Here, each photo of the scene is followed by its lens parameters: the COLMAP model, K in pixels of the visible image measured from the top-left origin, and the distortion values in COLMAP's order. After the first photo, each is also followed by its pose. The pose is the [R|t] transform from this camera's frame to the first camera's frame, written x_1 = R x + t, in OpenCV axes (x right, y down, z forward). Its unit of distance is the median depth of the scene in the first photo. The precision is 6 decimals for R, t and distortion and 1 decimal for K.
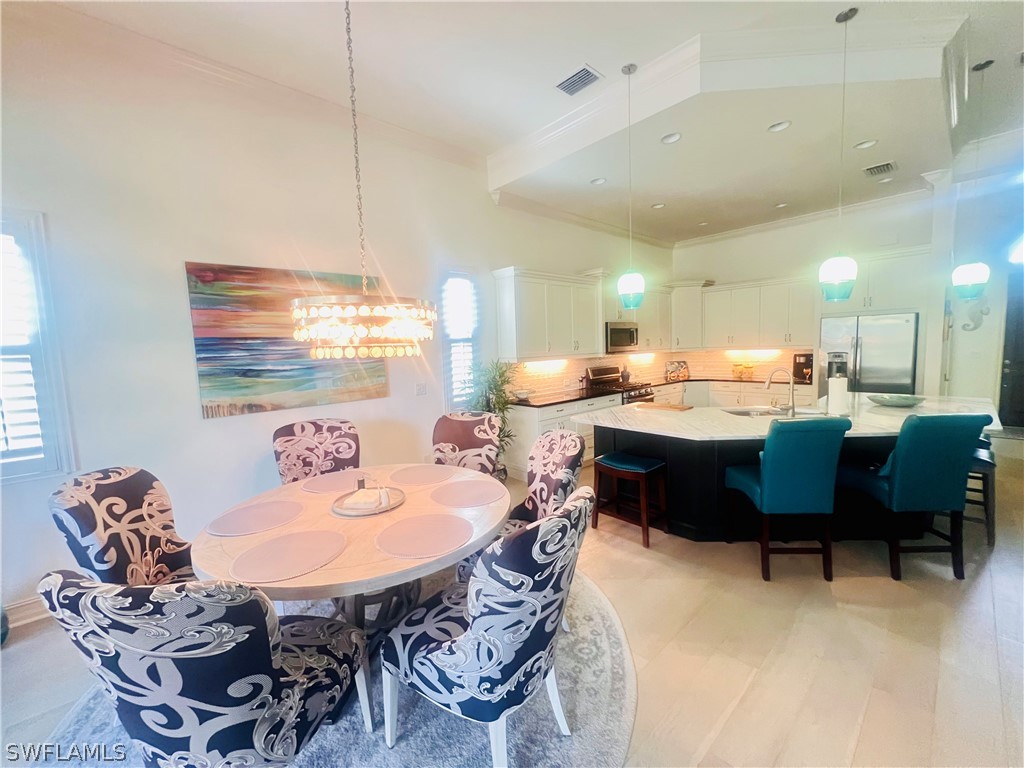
lens RADIAL K [[411.3, 0, 509.8], [0, 411.3, 383.2], [0, 0, 1]] dist [-0.003589, 0.000160]
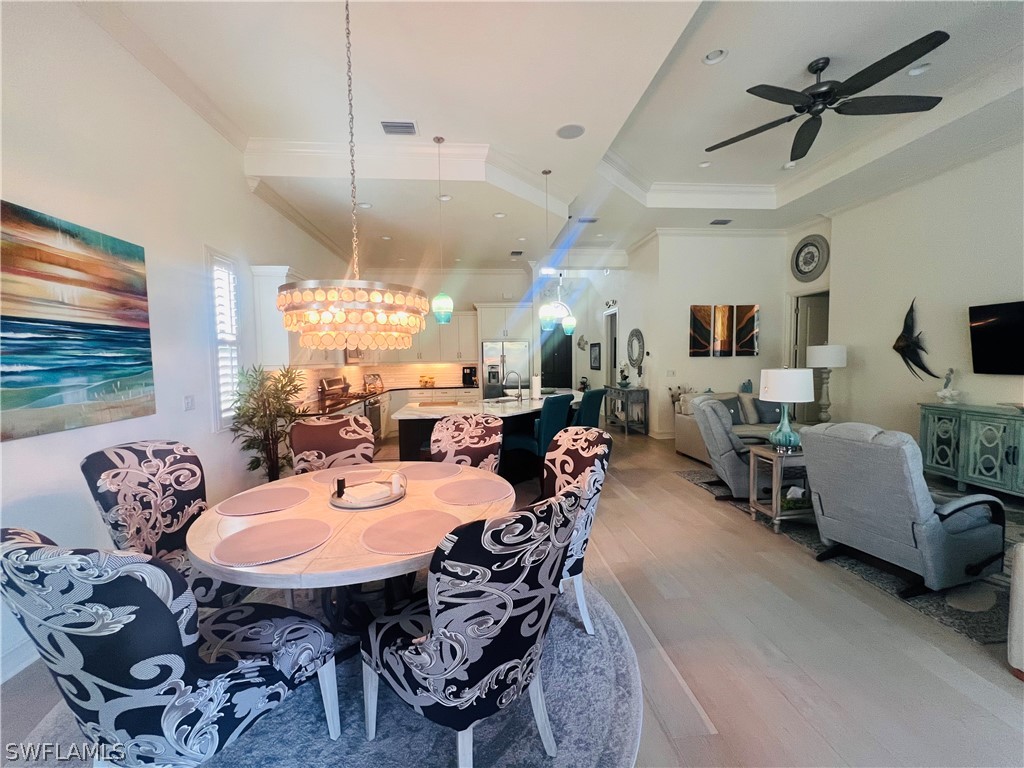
lens RADIAL K [[411.3, 0, 509.8], [0, 411.3, 383.2], [0, 0, 1]] dist [-0.003589, 0.000160]
pose [[0.600477, -0.022733, 0.799319, -0.629581], [0.065715, 0.997618, -0.020995, 0.044879], [-0.796937, 0.065134, 0.600540, 0.089835]]
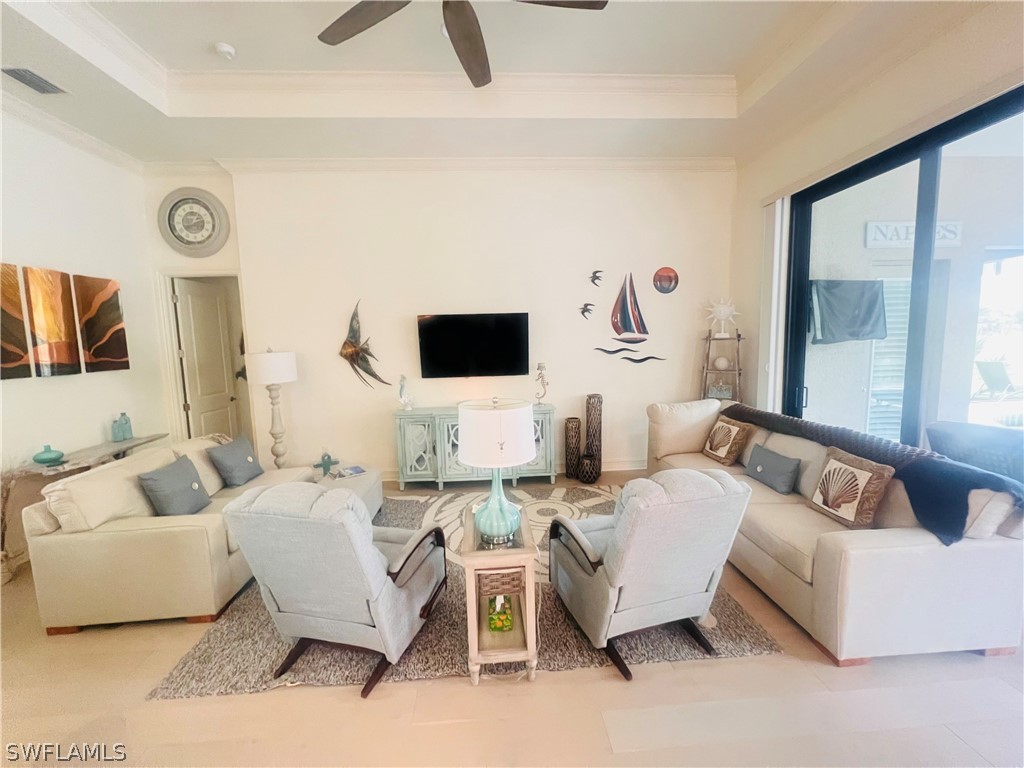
lens RADIAL K [[411.3, 0, 509.8], [0, 411.3, 383.2], [0, 0, 1]] dist [-0.003589, 0.000160]
pose [[-0.782769, -0.009356, 0.622242, 0.276996], [0.108783, 0.982435, 0.151619, -0.090848], [-0.612730, 0.186373, -0.768002, 0.631505]]
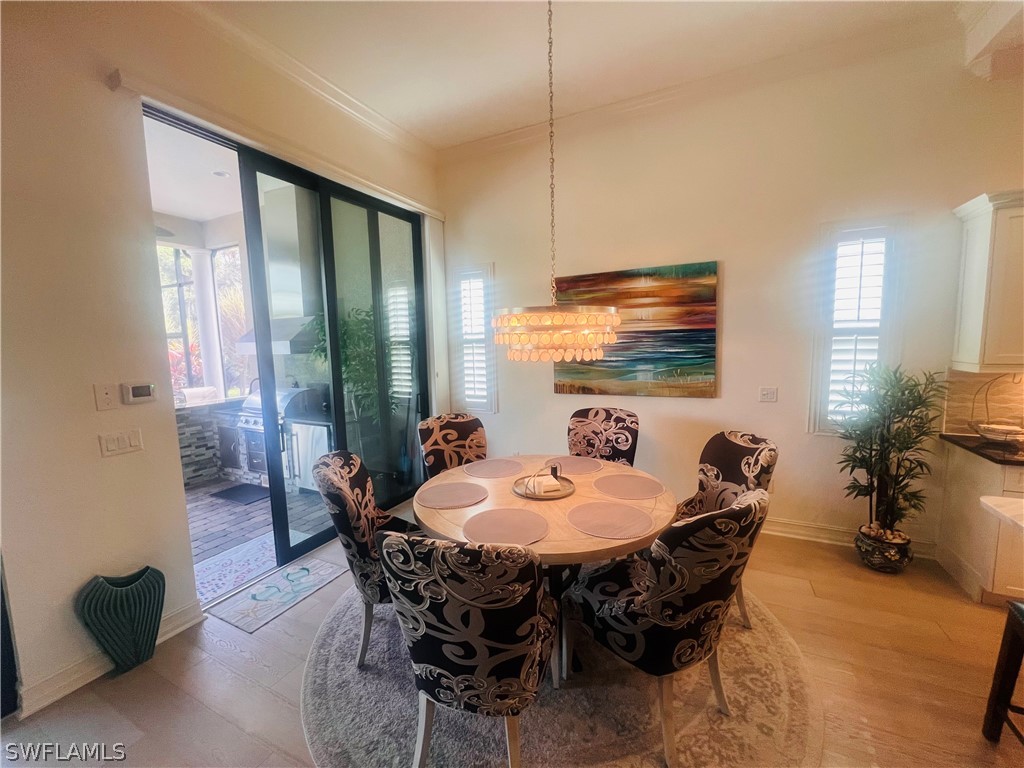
lens RADIAL K [[411.3, 0, 509.0], [0, 411.3, 382.8], [0, 0, 1]] dist [-0.001568, 0.000003]
pose [[0.371404, 0.121045, -0.920547, 0.432233], [-0.071631, 0.992246, 0.101572, -0.071550], [0.925704, 0.028215, 0.377195, 0.329099]]
